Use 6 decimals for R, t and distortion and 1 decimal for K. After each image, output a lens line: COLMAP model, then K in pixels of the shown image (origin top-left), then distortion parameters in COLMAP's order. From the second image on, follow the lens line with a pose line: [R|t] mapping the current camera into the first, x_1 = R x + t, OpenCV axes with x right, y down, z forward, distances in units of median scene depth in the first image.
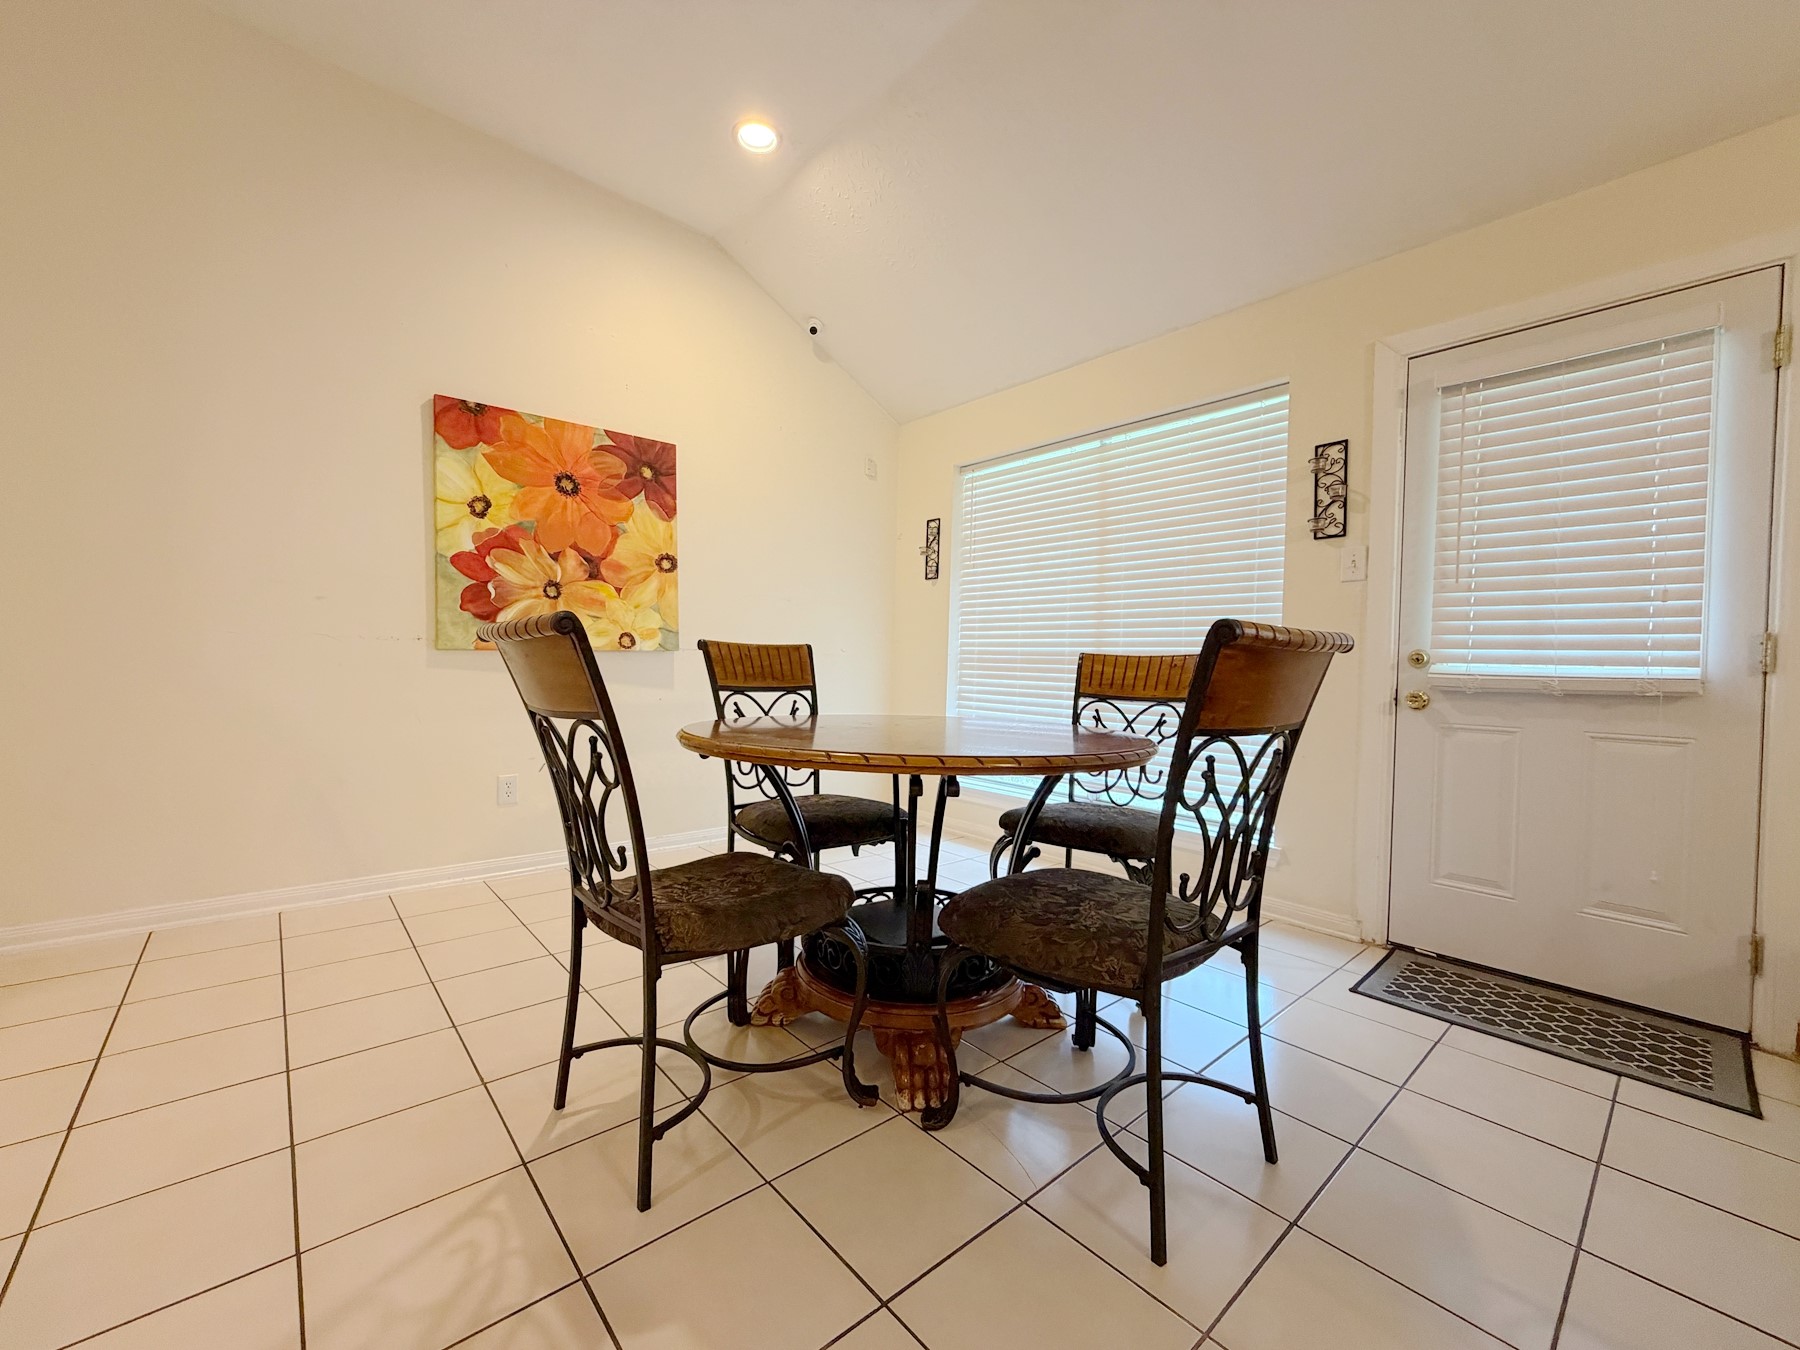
lens RADIAL K [[716.8, 0, 886.9], [0, 716.8, 677.3], [0, 0, 1]] dist [-0.000920, 0.000414]
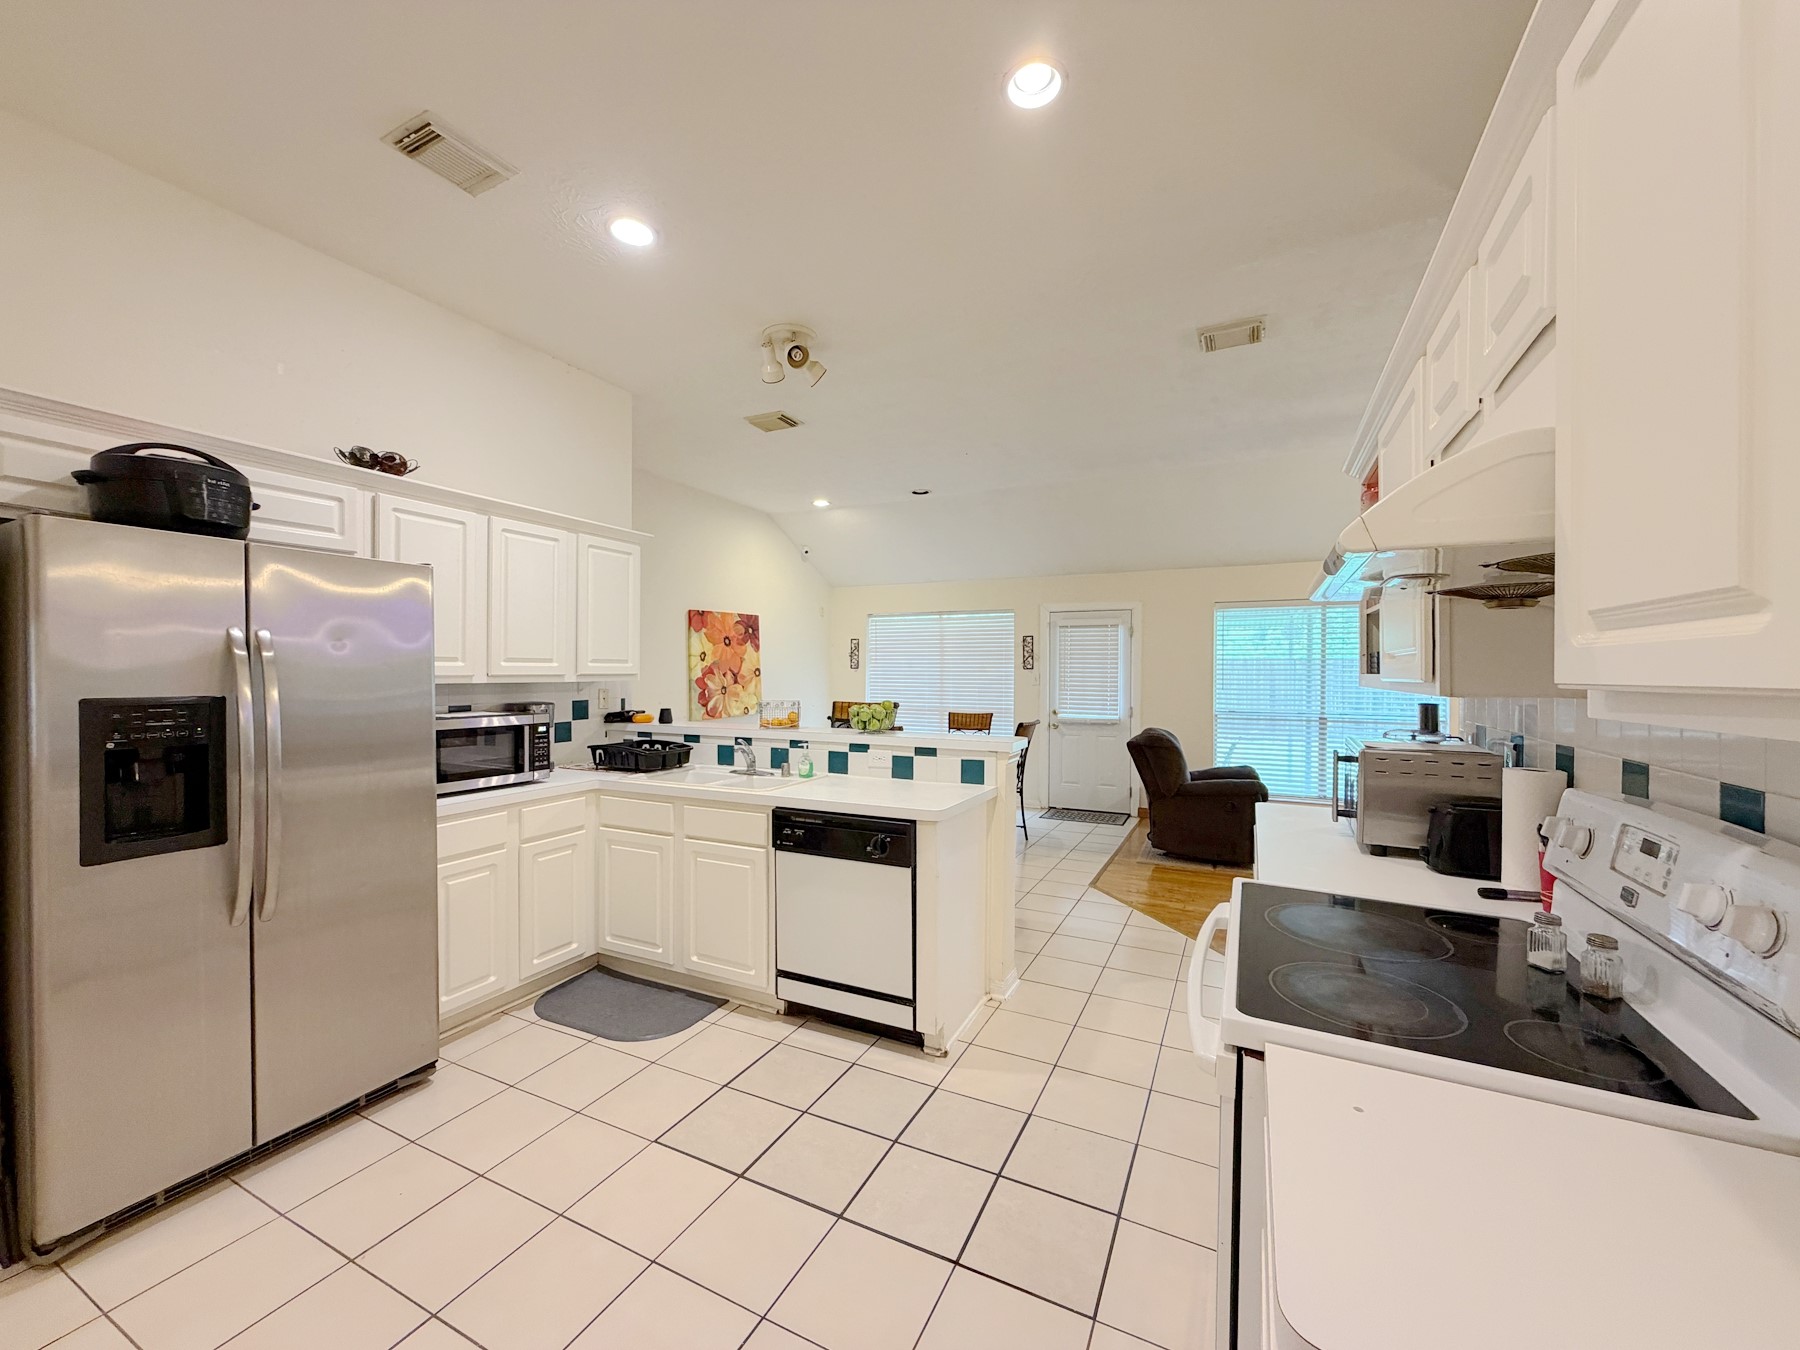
lens RADIAL K [[716.8, 0, 884.9], [0, 716.8, 675.5], [0, 0, 1]] dist [-0.000920, 0.000414]
pose [[0.925898, -0.022374, 0.377111, -0.878816], [0.025022, 0.999685, -0.002123, -0.158397], [-0.376945, 0.011401, 0.926165, -1.270855]]
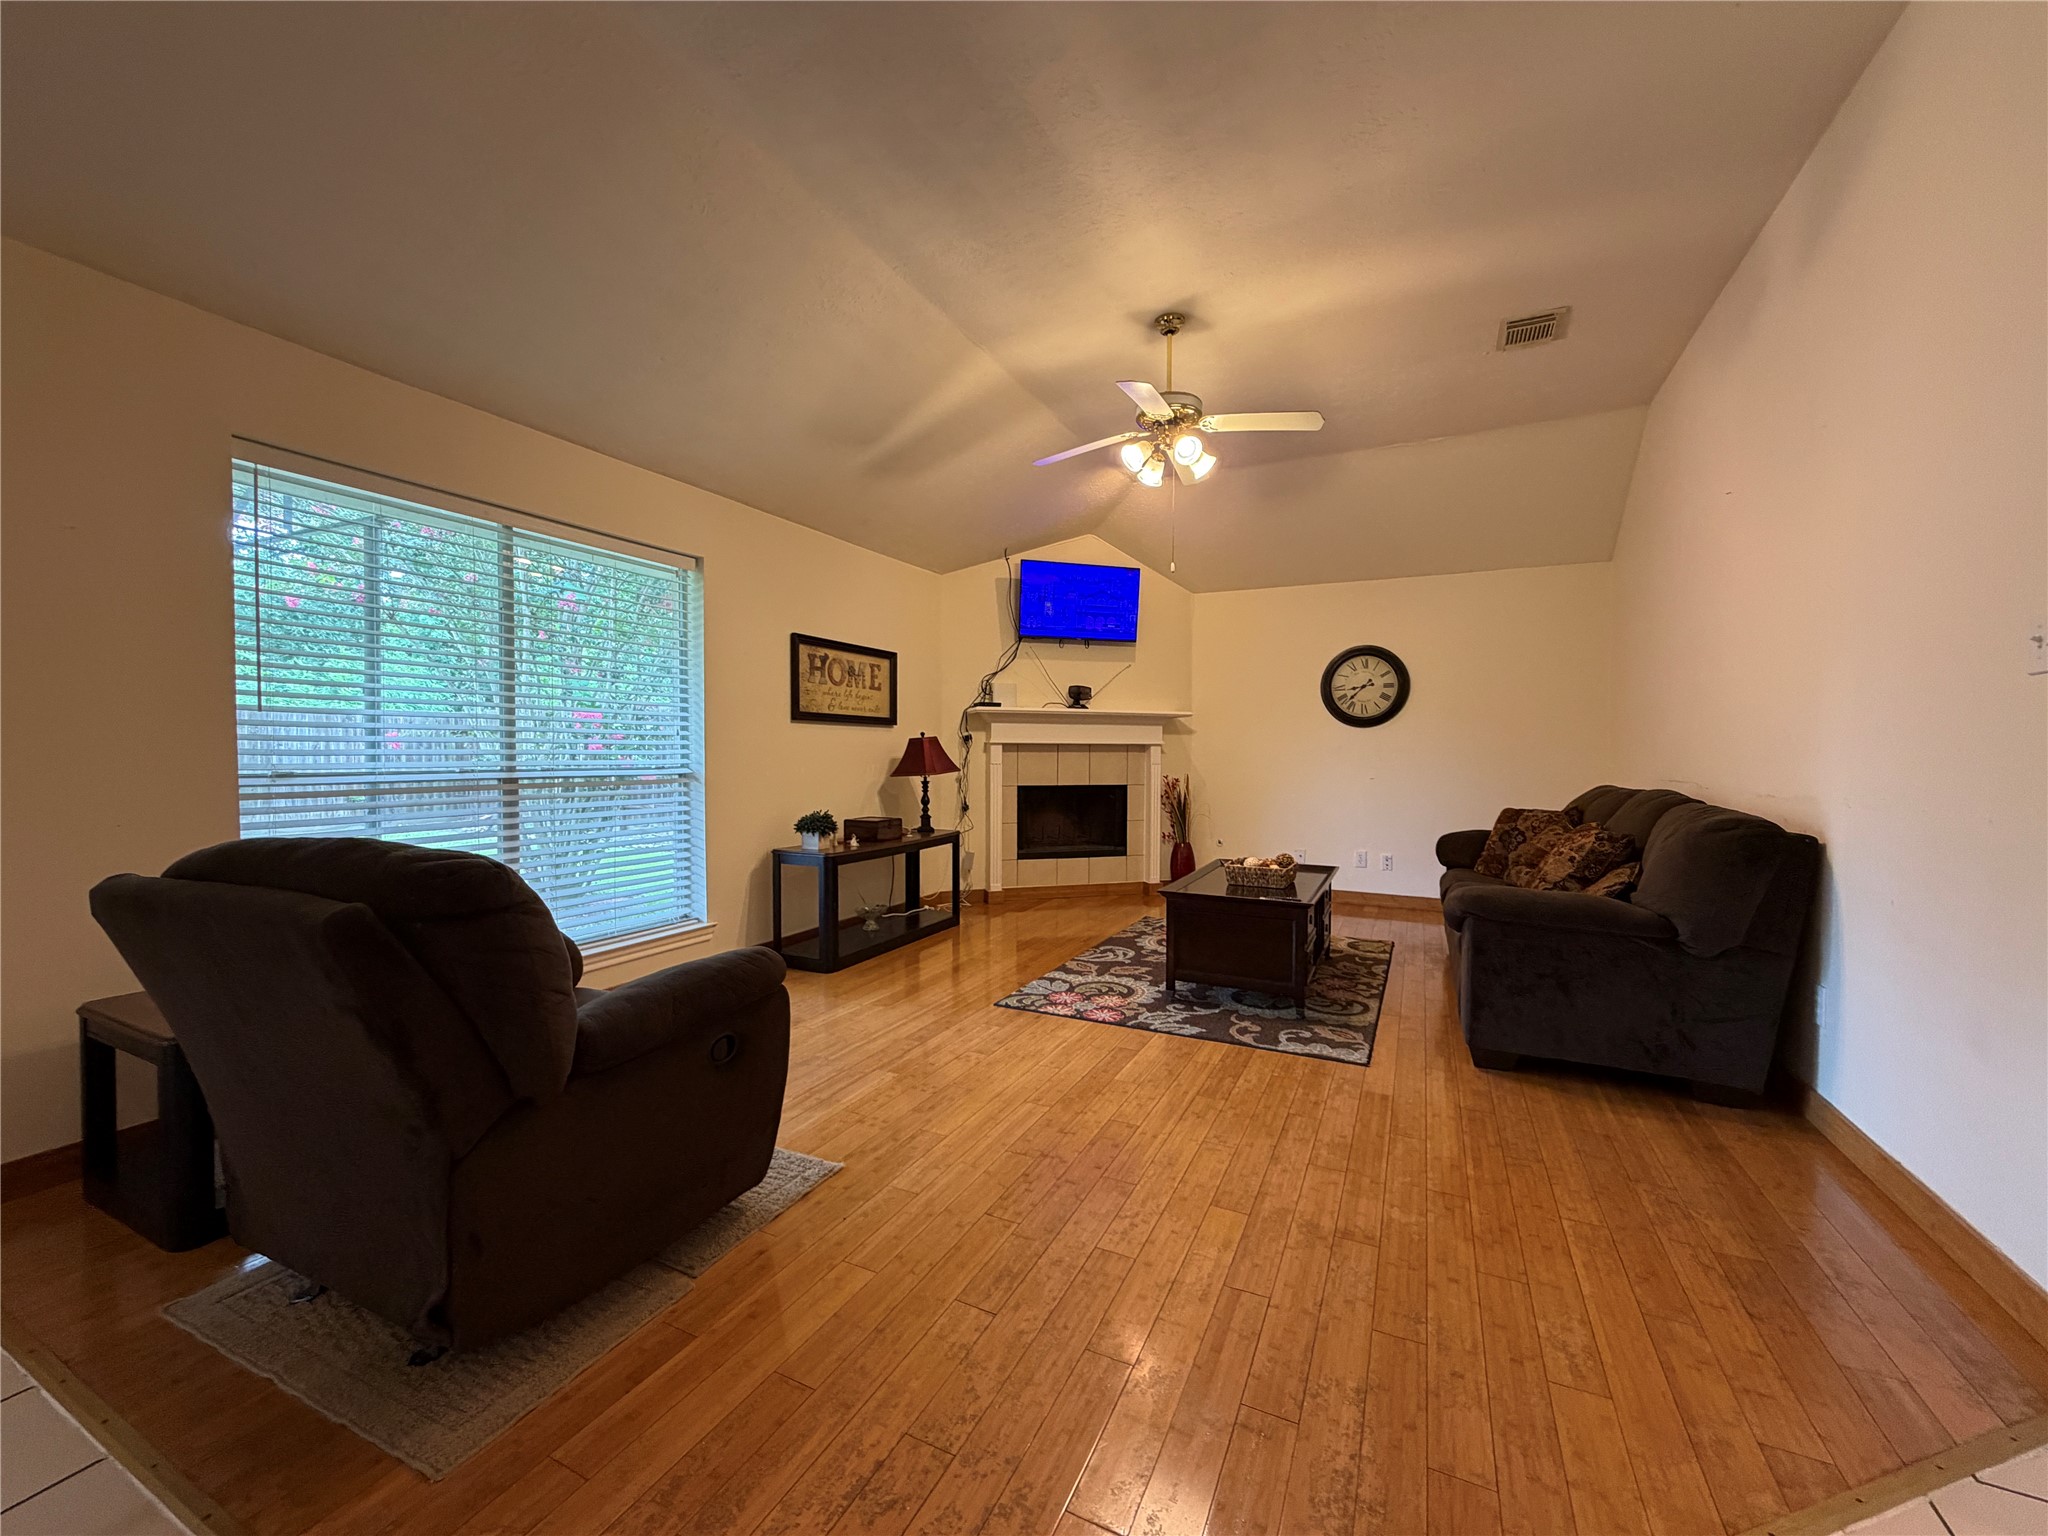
lens RADIAL K [[815.6, 0, 1012.3], [0, 815.6, 770.1], [0, 0, 1]] dist [-0.000920, 0.000414]
pose [[-0.381903, -0.049252, 0.922889, -0.124629], [0.001453, 0.998546, 0.053891, -0.073435], [-0.924201, 0.021922, -0.381276, 0.031728]]
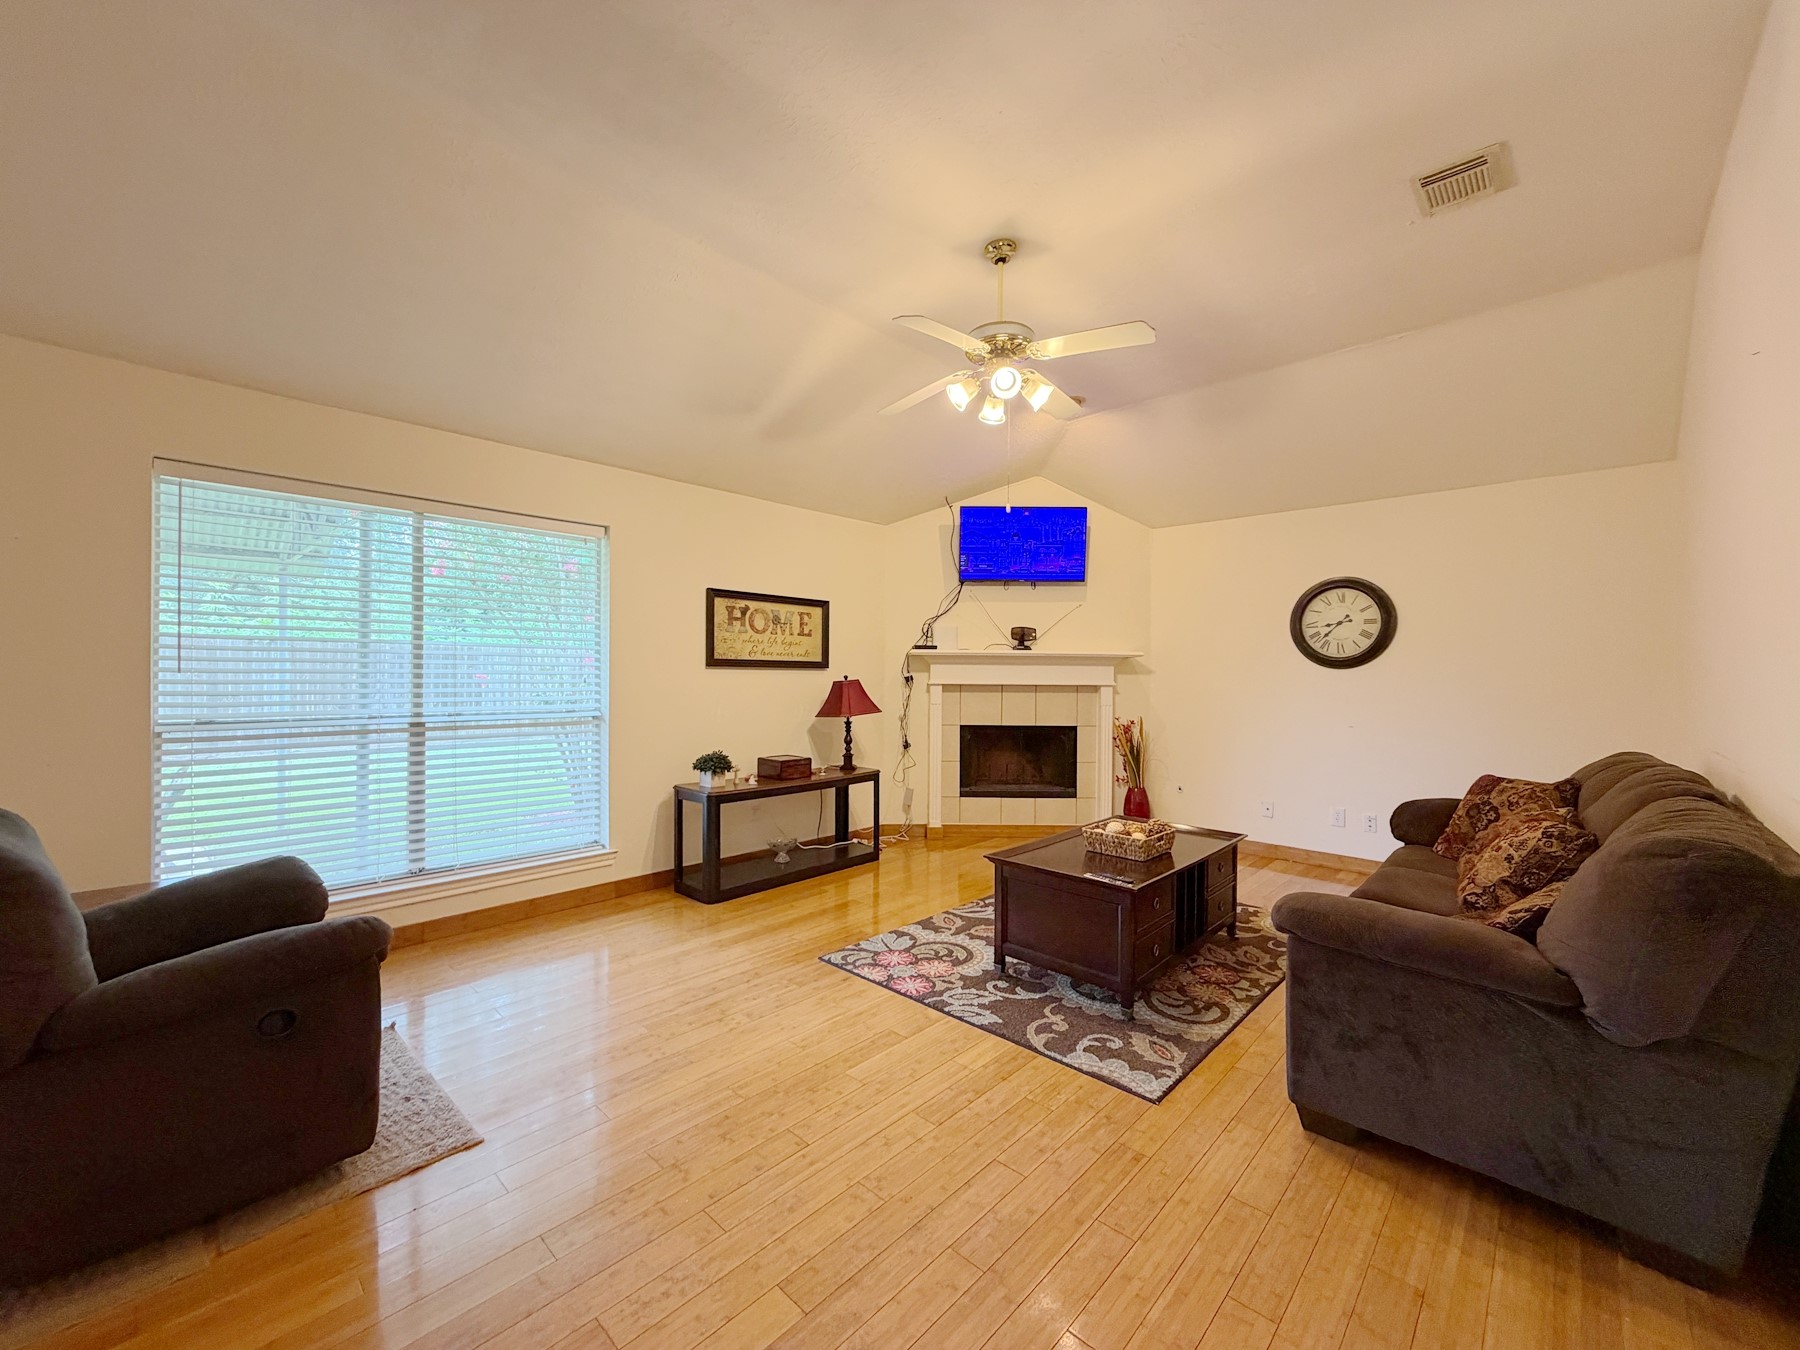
lens RADIAL K [[716.8, 0, 892.2], [0, 716.8, 674.8], [0, 0, 1]] dist [-0.000920, 0.000414]
pose [[-0.095316, -0.027714, 0.995061, -0.063277], [0.007106, 0.999568, 0.028520, -0.108039], [-0.995422, 0.009789, -0.095078, -0.415526]]
